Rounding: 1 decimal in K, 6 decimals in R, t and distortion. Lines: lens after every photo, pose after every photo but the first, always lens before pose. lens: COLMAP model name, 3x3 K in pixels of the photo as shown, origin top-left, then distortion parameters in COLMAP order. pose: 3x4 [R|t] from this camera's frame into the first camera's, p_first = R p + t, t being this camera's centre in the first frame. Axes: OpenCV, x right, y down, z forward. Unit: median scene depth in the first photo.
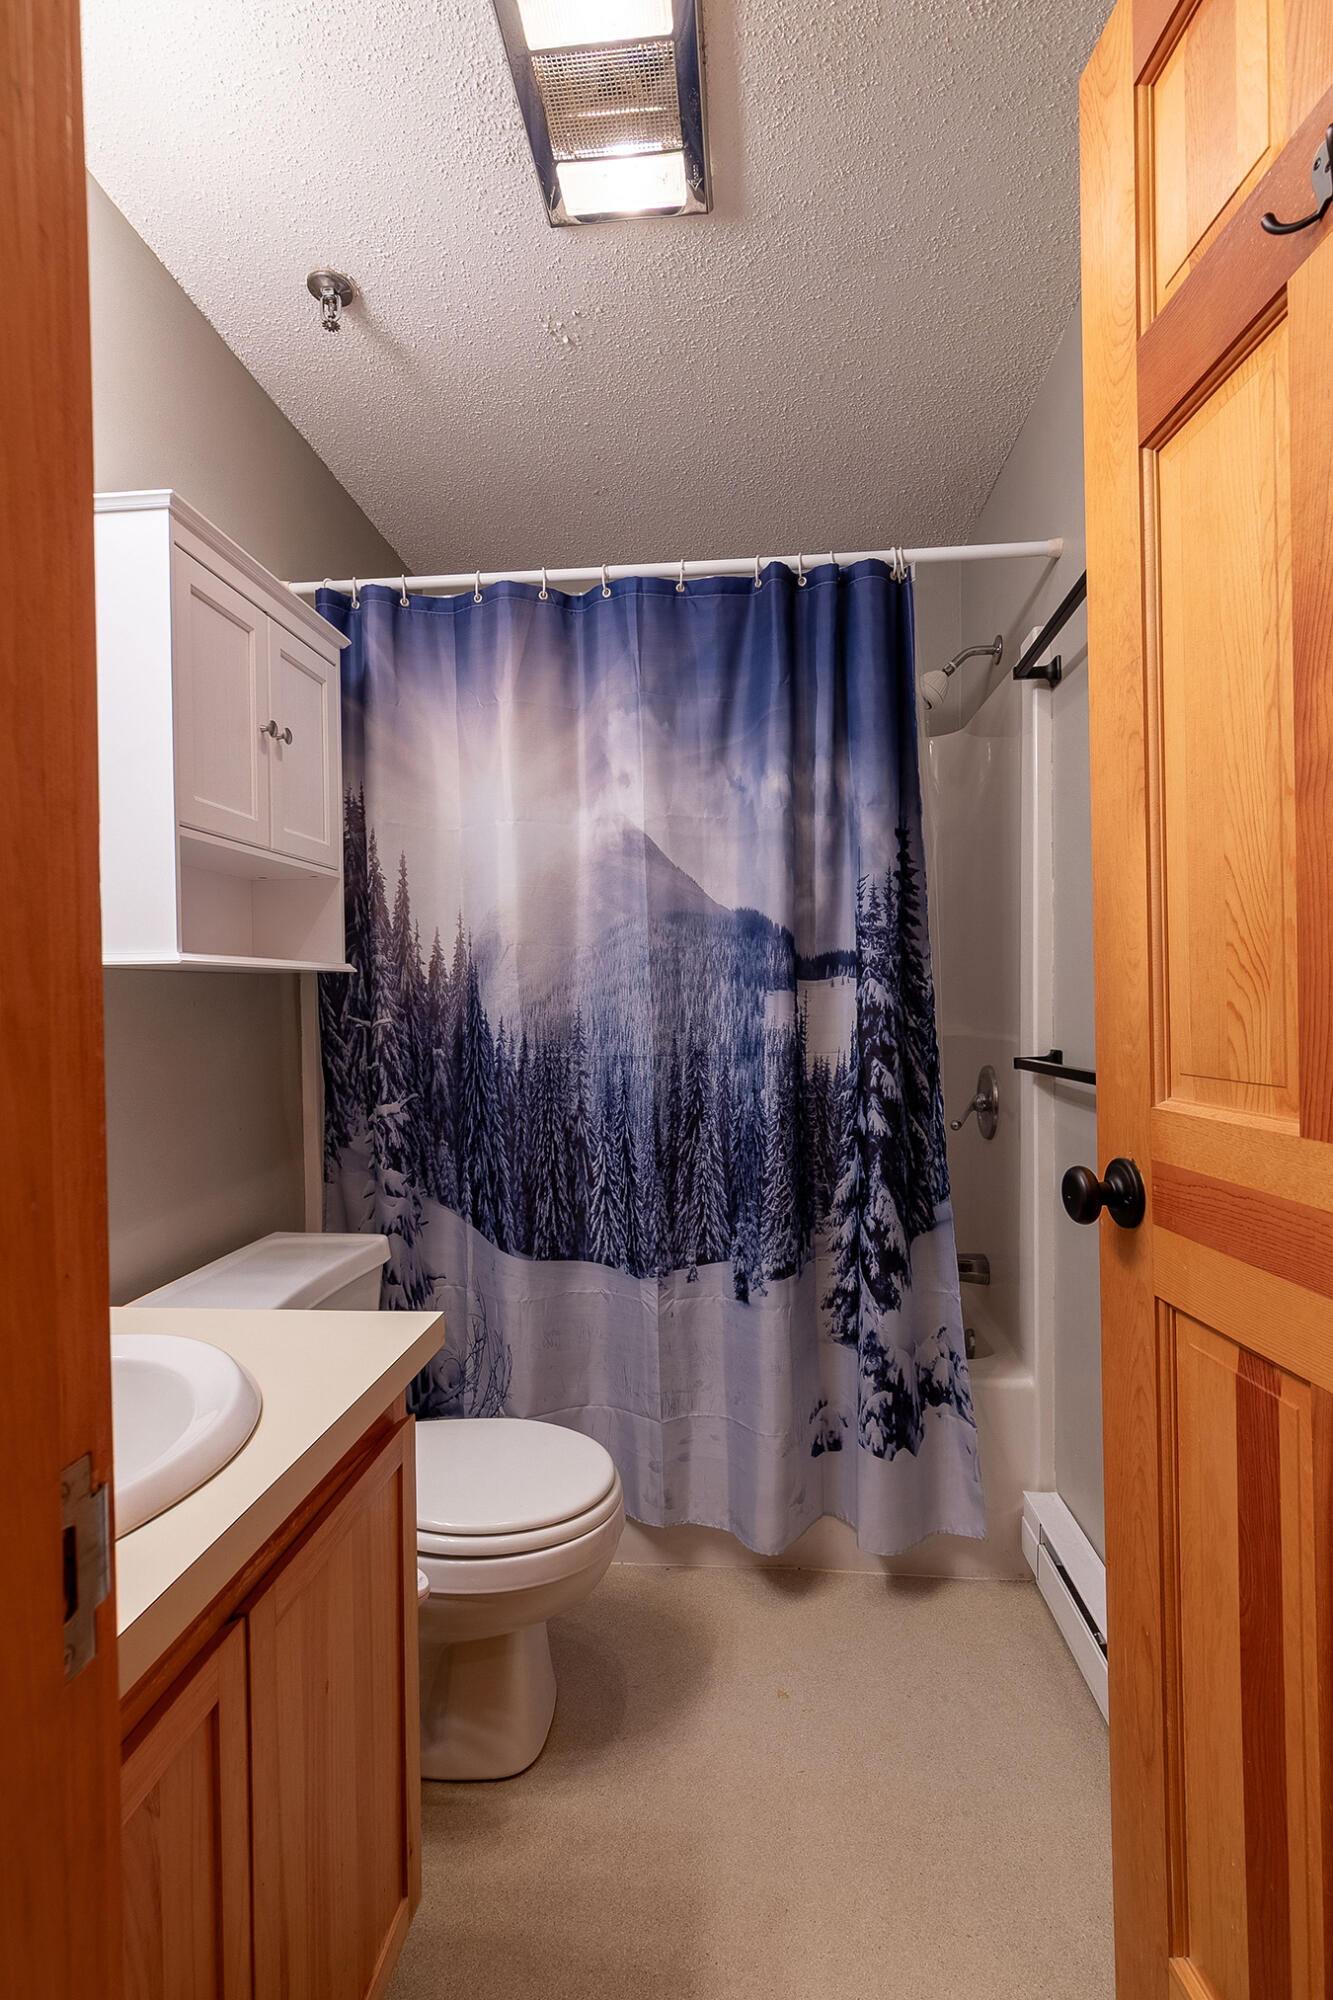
lens RADIAL K [[965.2, 0, 668.1], [0, 965.2, 998.5], [0, 0, 1]] dist [0.001005, 0.002257]
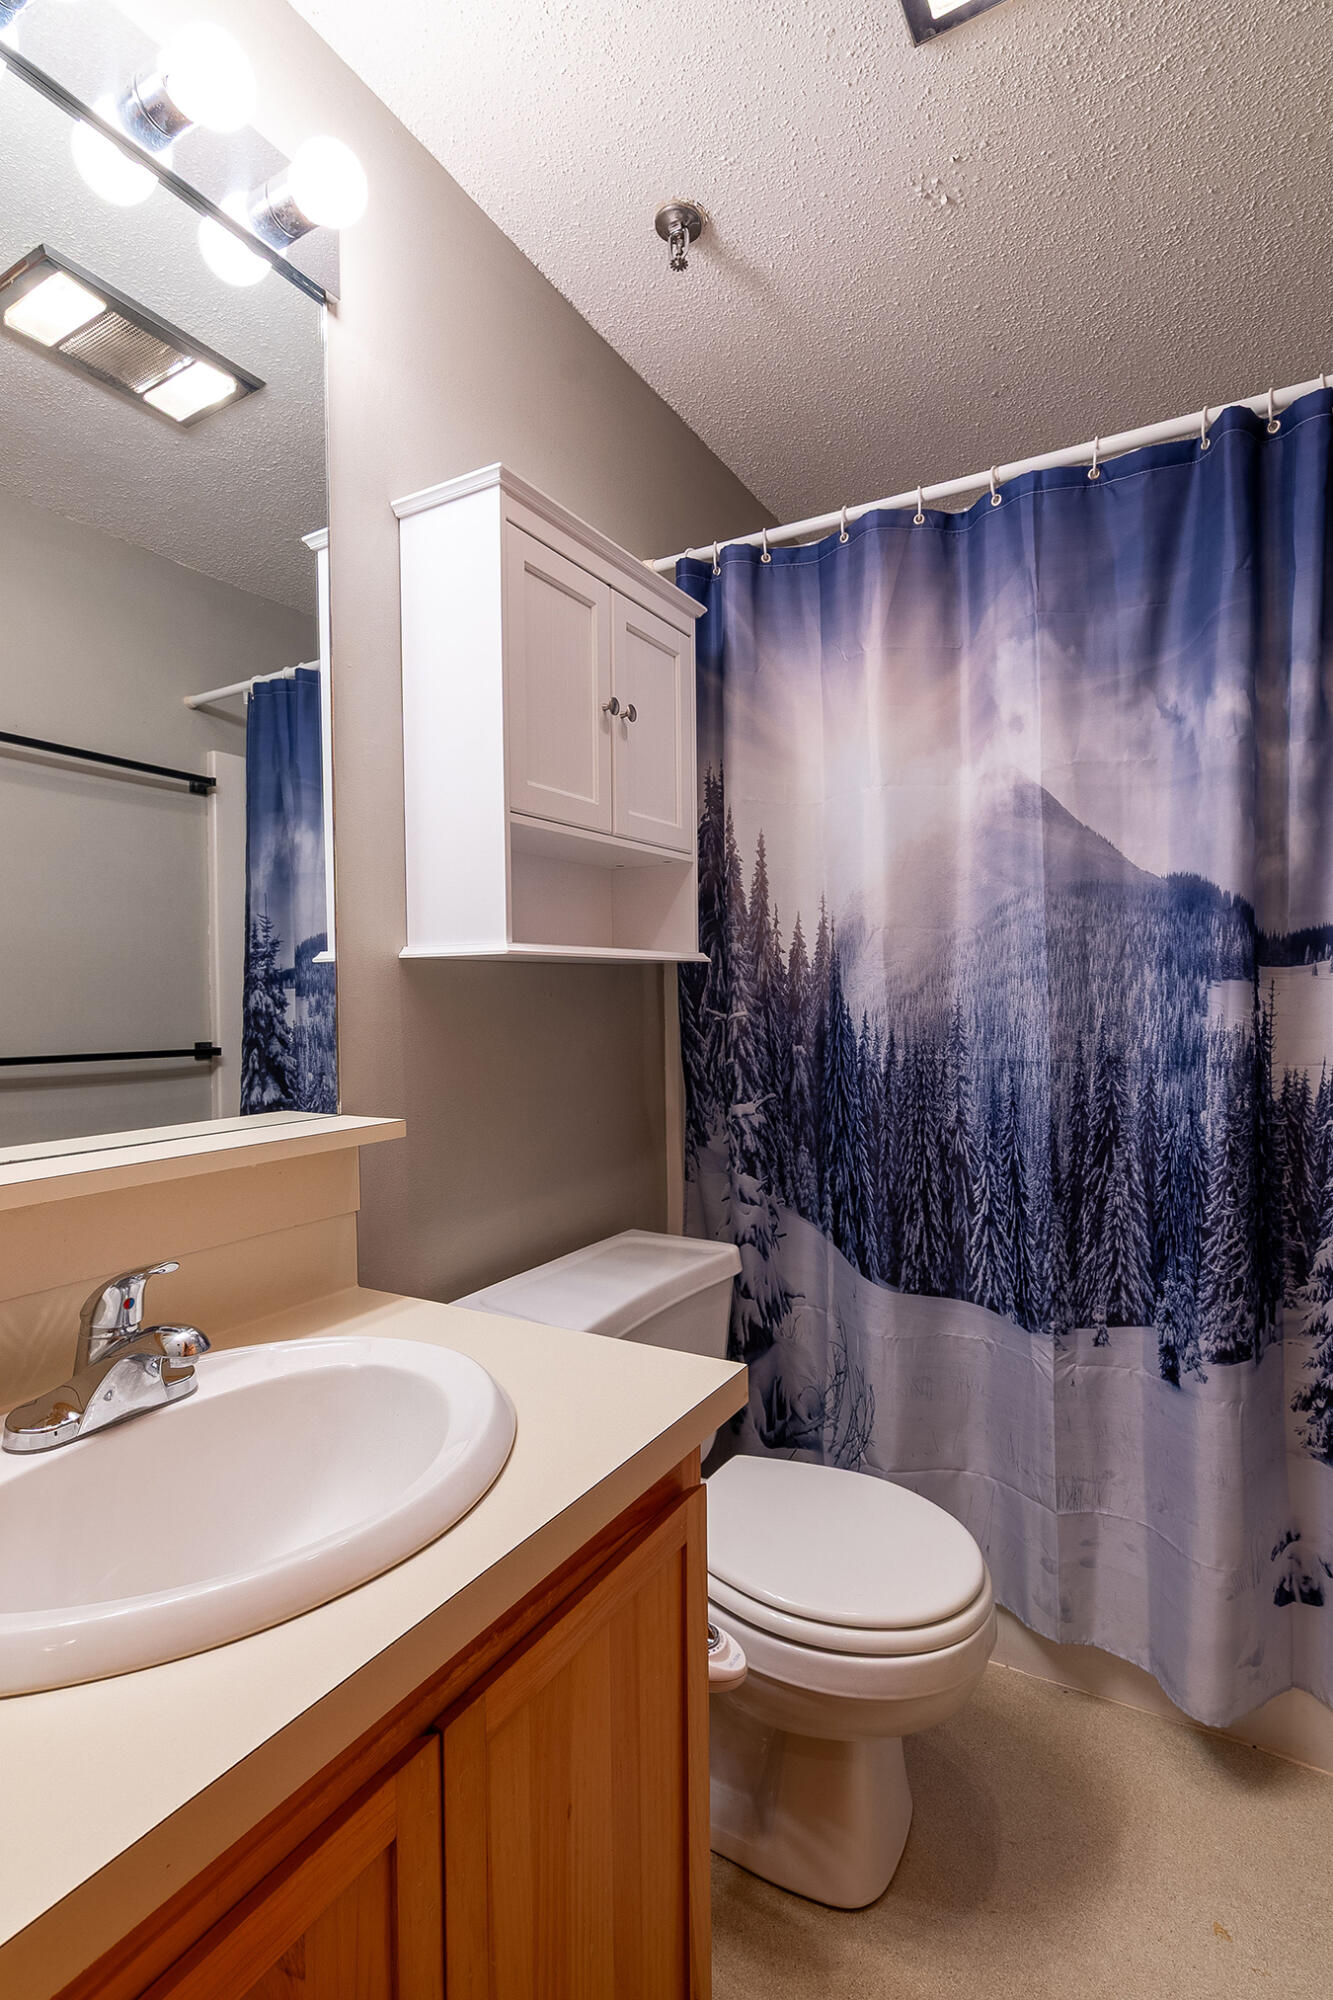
lens RADIAL K [[965.2, 0, 667.3], [0, 965.2, 1004.2], [0, 0, 1]] dist [0.001005, 0.002257]
pose [[0.907564, 0.007967, -0.419839, 0.032387], [-0.001695, 0.999881, 0.015311, -0.000396], [0.419911, -0.013184, 0.907469, 0.128314]]
